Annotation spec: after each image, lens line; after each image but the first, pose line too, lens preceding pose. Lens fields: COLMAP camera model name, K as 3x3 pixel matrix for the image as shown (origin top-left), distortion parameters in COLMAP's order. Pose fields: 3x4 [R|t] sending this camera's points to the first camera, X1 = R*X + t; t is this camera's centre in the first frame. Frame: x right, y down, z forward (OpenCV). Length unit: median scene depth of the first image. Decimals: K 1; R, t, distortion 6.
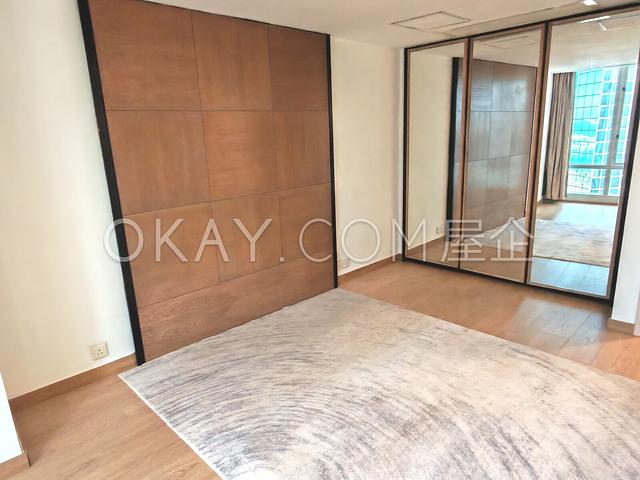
lens RADIAL K [[420.6, 0, 319.6], [0, 420.6, 238.5], [0, 0, 1]] dist [-0.004893, 0.001634]
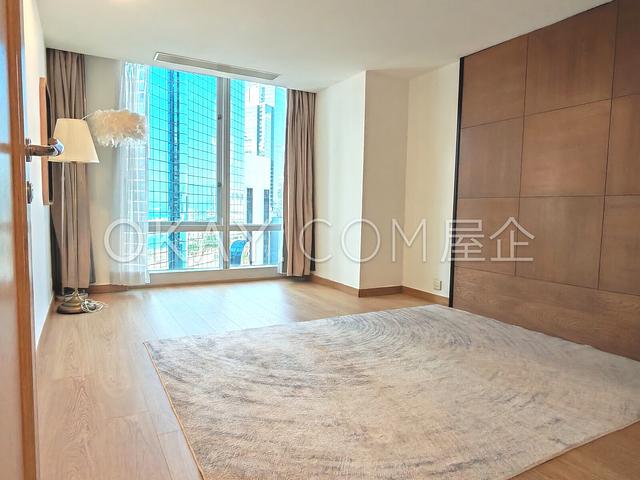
lens RADIAL K [[420.6, 0, 319.3], [0, 420.6, 240.7], [0, 0, 1]] dist [-0.004893, 0.001634]
pose [[-0.261575, 0.105682, -0.959380, 1.034155], [-0.243098, 0.954730, 0.171450, -0.047009], [0.934067, 0.278070, -0.224043, 0.869701]]
